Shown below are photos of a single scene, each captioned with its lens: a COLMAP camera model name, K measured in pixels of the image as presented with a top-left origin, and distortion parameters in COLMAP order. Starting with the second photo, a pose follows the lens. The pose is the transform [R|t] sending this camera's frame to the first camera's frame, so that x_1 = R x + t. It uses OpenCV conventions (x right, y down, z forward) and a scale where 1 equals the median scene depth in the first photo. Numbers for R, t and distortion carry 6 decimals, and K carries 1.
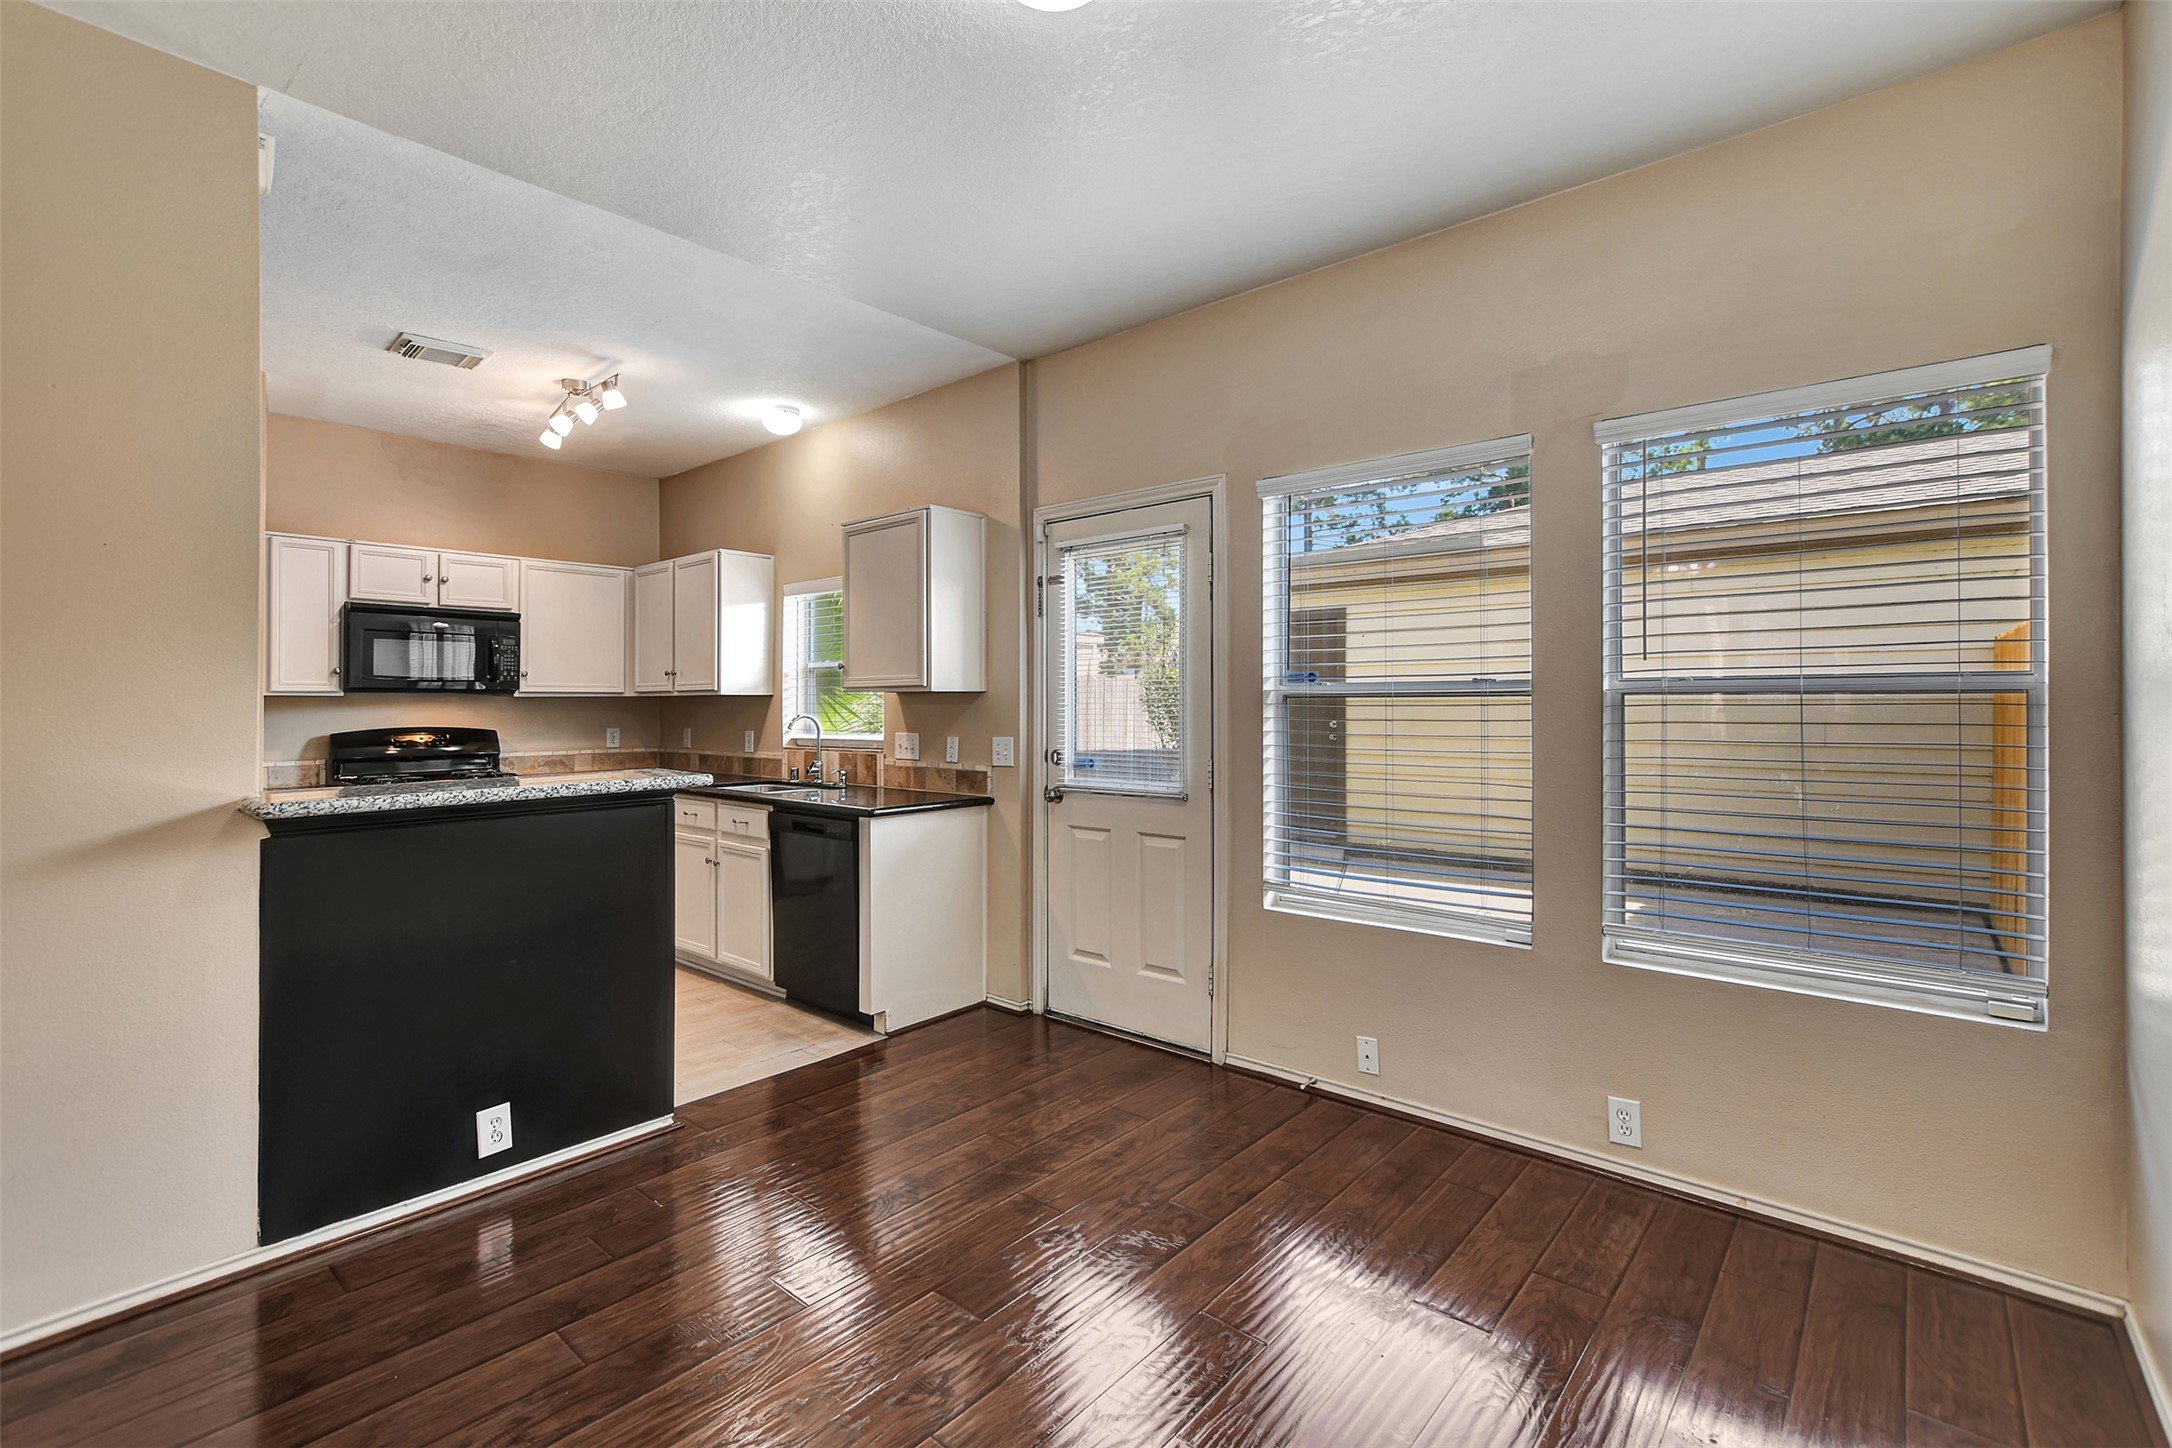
lens RADIAL K [[966.8, 0, 1096.9], [0, 966.8, 706.6], [0, 0, 1]] dist [-0.018233, 0.001070]
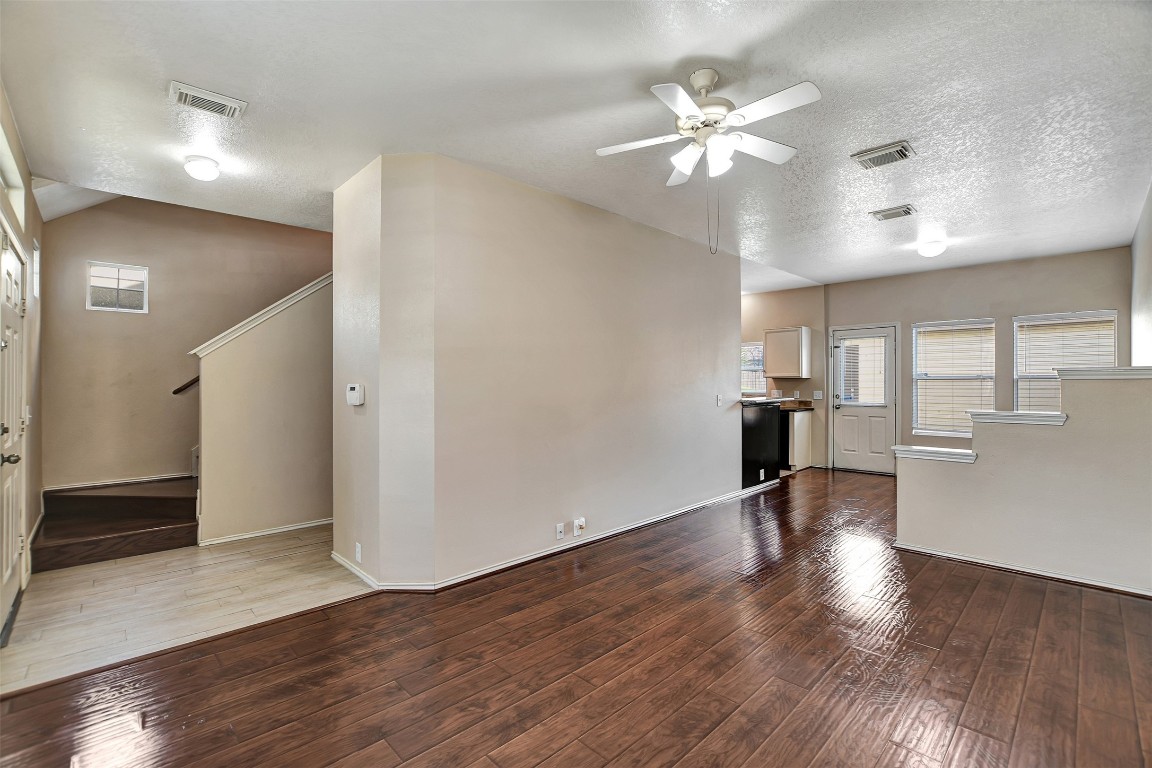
lens RADIAL K [[512.8, 0, 604.7], [0, 512.8, 386.1], [0, 0, 1]] dist [-0.018233, 0.001070]
pose [[0.998362, 0.002851, -0.057139, -0.729406], [-0.002885, 0.999996, -0.000516, 0.015797], [0.057138, 0.000680, 0.998366, -0.864075]]
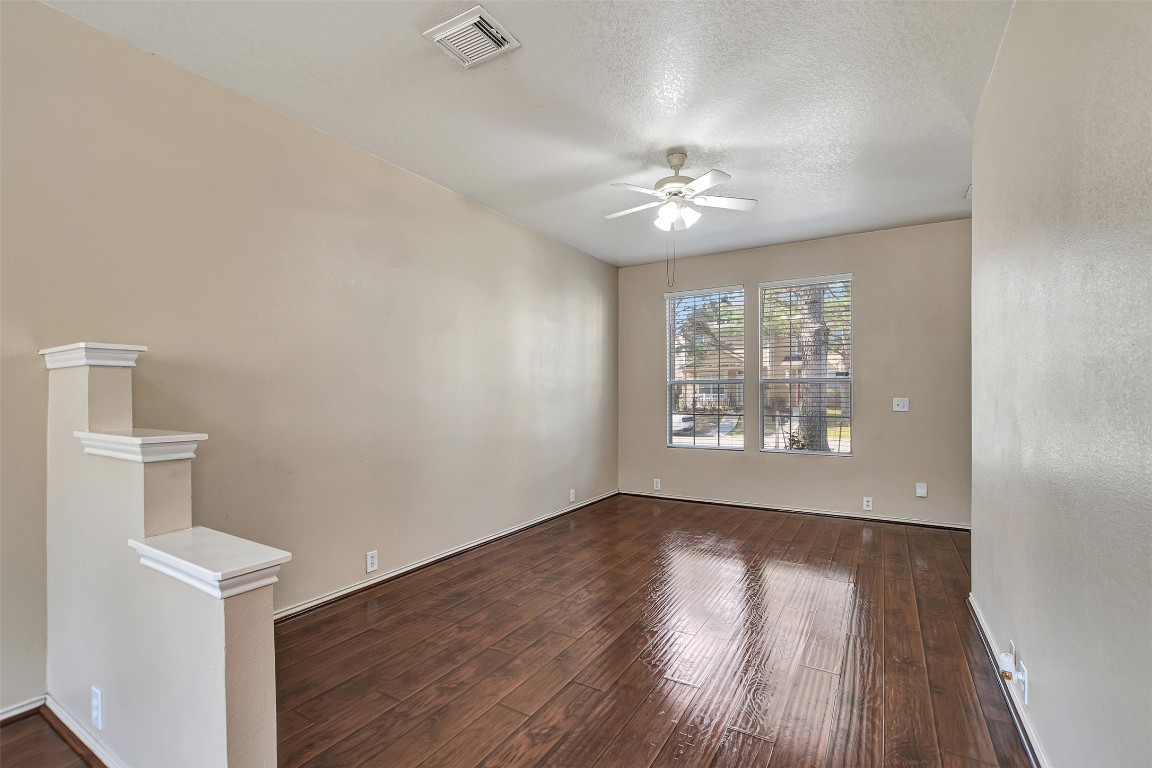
lens RADIAL K [[512.8, 0, 589.4], [0, 512.8, 392.4], [0, 0, 1]] dist [-0.018233, 0.001070]
pose [[-0.984332, 0.004593, -0.176267, -0.391851], [0.004037, 0.999986, 0.003514, 0.023306], [0.176281, 0.002747, -0.984336, 0.418007]]
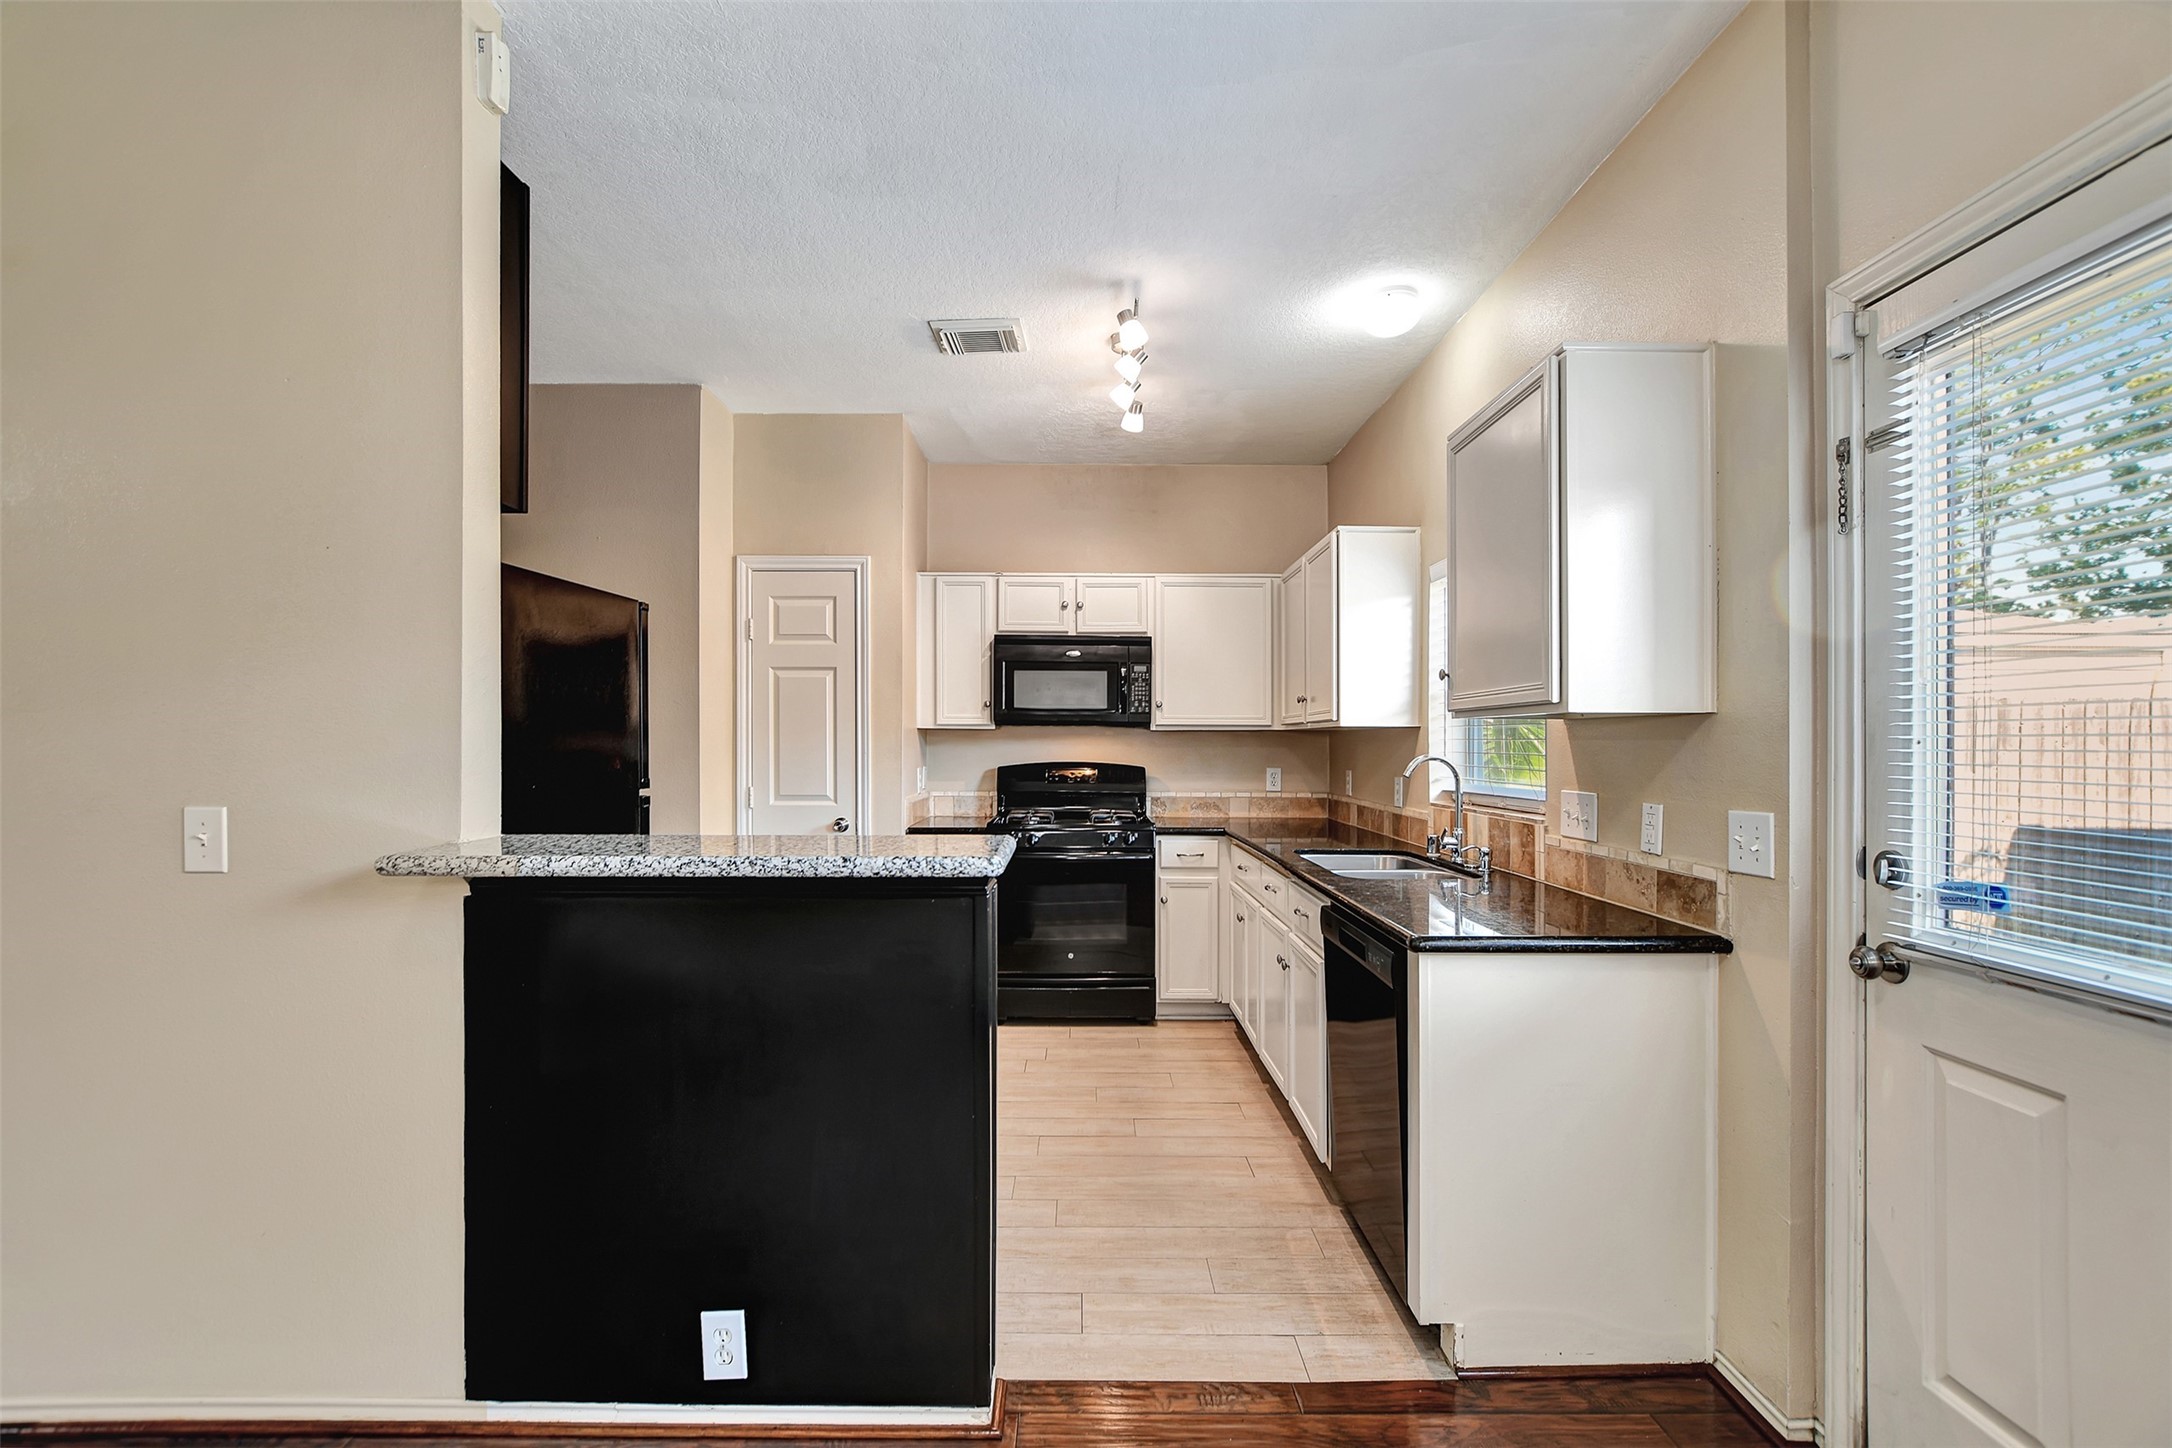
lens RADIAL K [[966.8, 0, 1076.3], [0, 966.8, 732.6], [0, 0, 1]] dist [-0.018233, 0.001070]
pose [[0.647510, -0.001854, -0.762055, 0.039309], [-0.008687, 0.999914, -0.009814, 0.001656], [0.762007, 0.012974, 0.647438, 0.439861]]
